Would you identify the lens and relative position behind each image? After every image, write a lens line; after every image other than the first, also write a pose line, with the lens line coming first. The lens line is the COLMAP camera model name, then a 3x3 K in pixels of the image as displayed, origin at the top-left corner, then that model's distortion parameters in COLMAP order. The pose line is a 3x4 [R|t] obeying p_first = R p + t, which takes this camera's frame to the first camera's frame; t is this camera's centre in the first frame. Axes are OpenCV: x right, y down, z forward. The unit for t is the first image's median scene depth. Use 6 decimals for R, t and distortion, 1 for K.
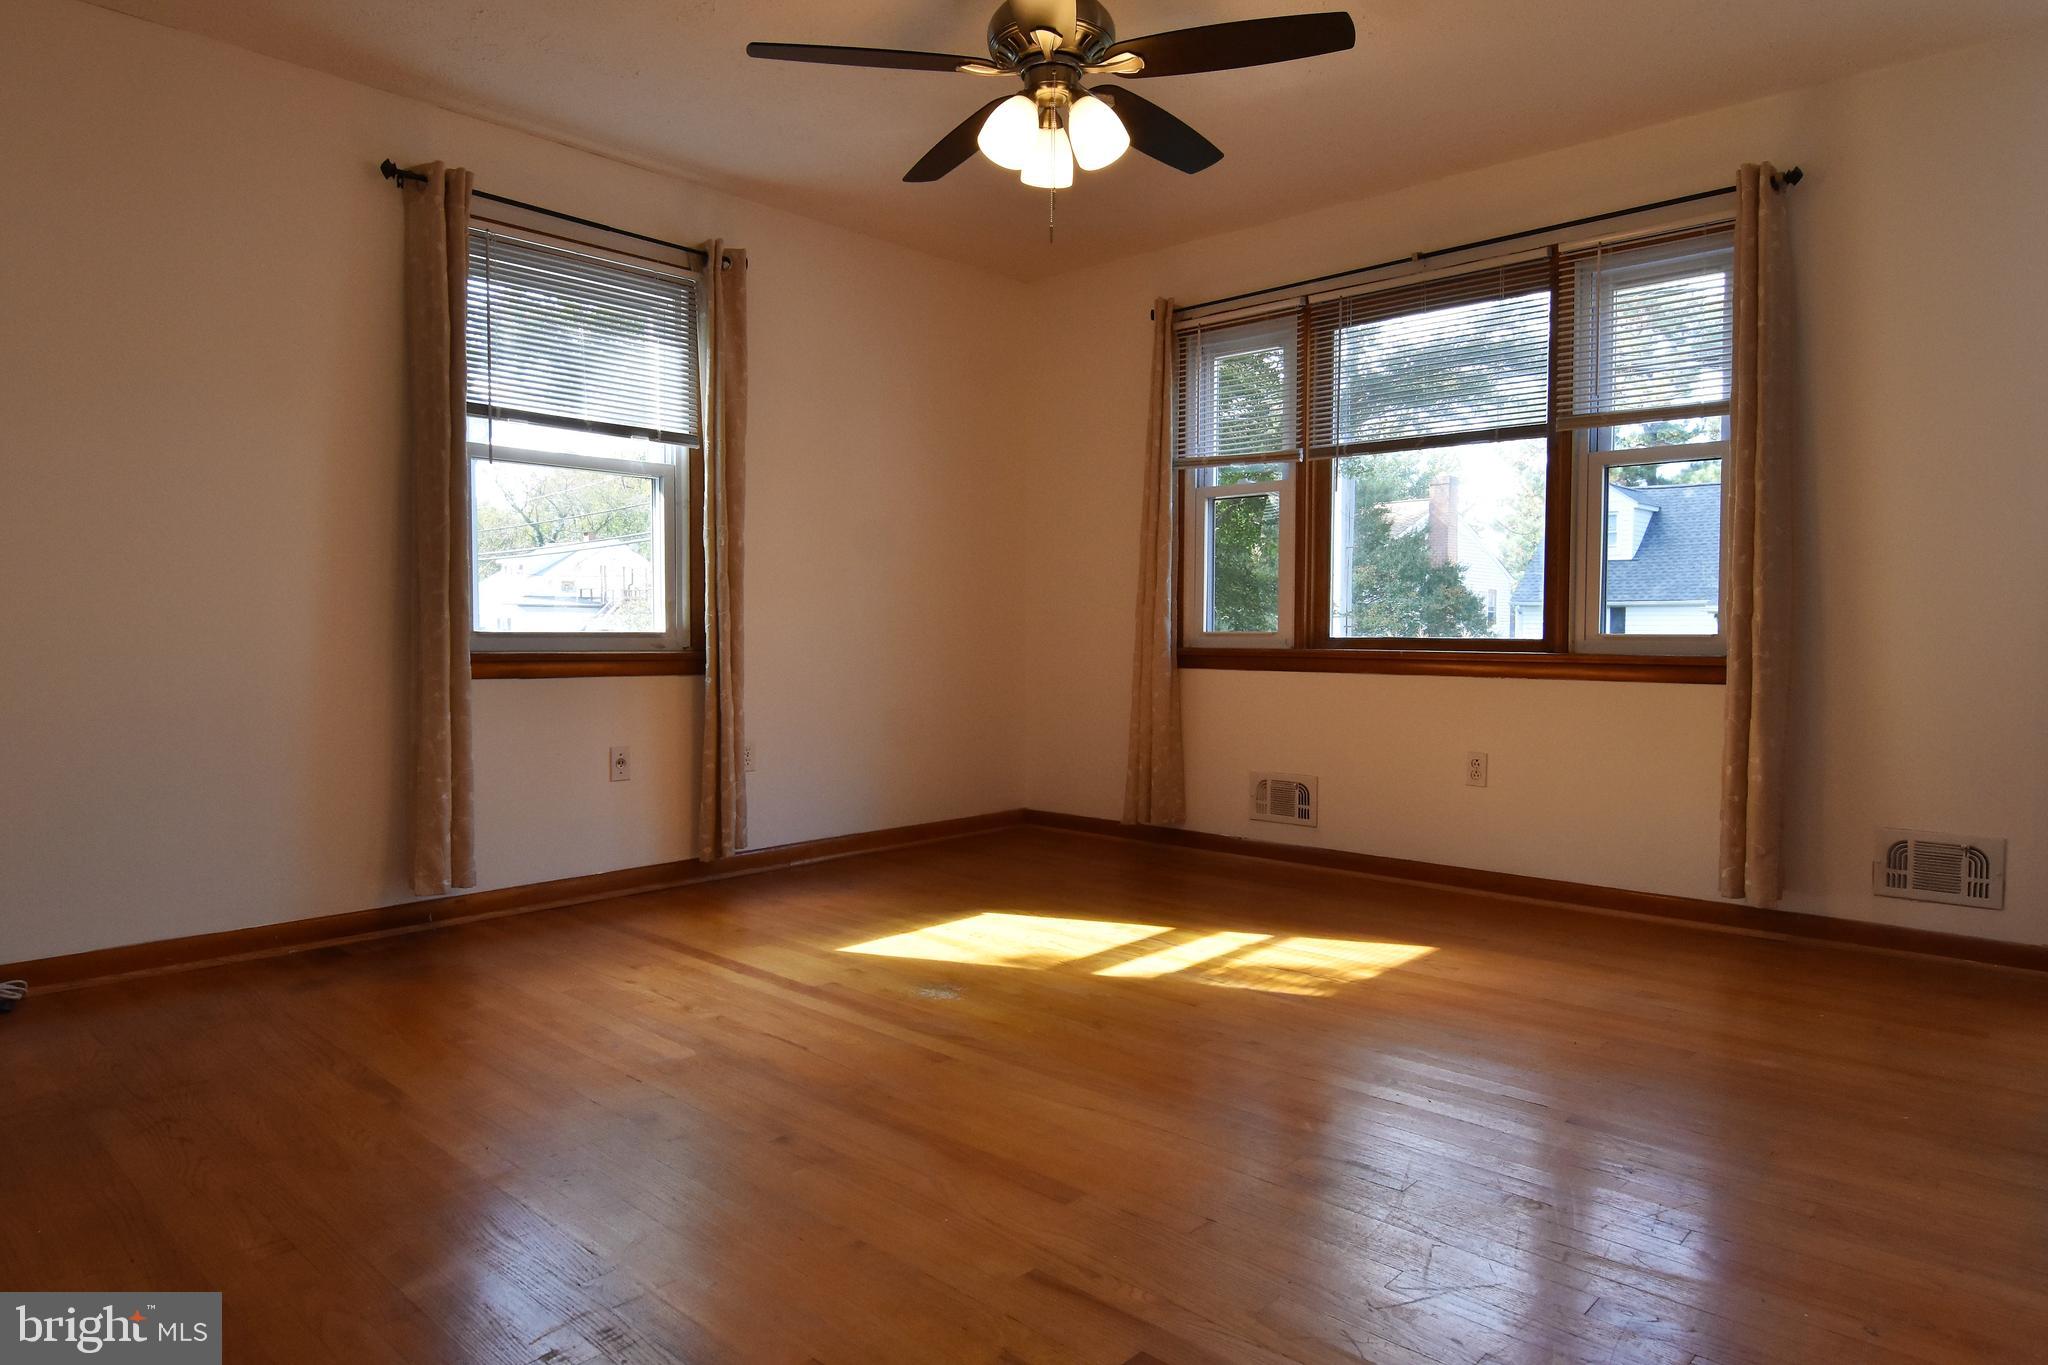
lens RADIAL K [[1236.7, 0, 1032.2], [0, 1236.7, 680.4], [0, 0, 1]] dist [0.001799, -0.020613]
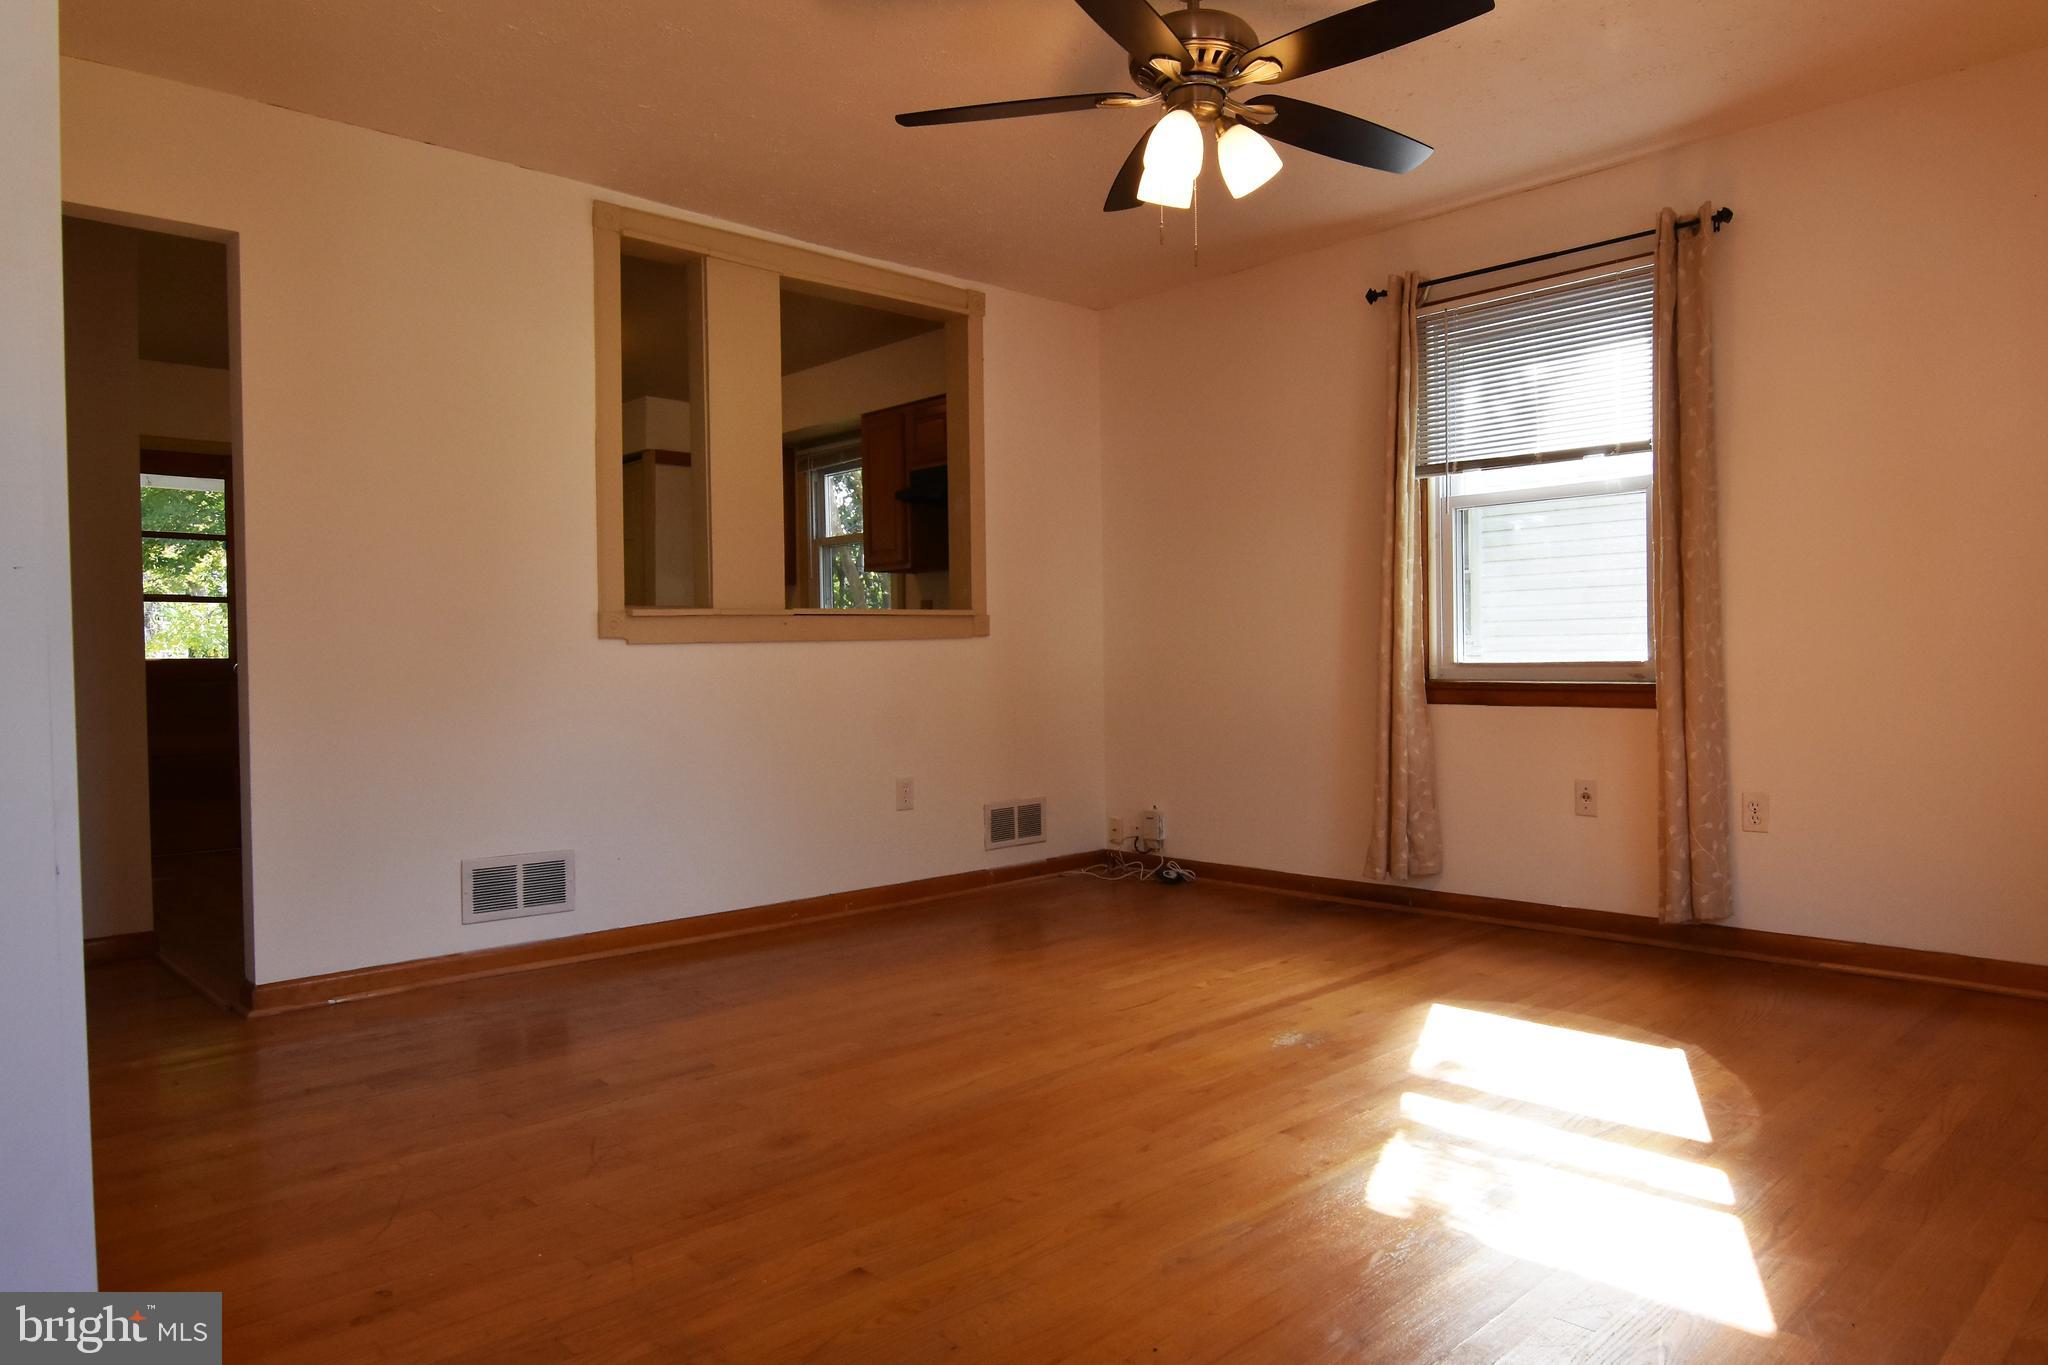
lens RADIAL K [[1305.1, 0, 1033.8], [0, 1305.1, 687.6], [0, 0, 1]] dist [-0.001103, -0.019180]
pose [[-0.065614, 0.017206, -0.997697, 0.756699], [-0.027651, 0.999436, 0.019055, -0.028184], [0.997462, 0.028837, -0.065101, 0.683440]]
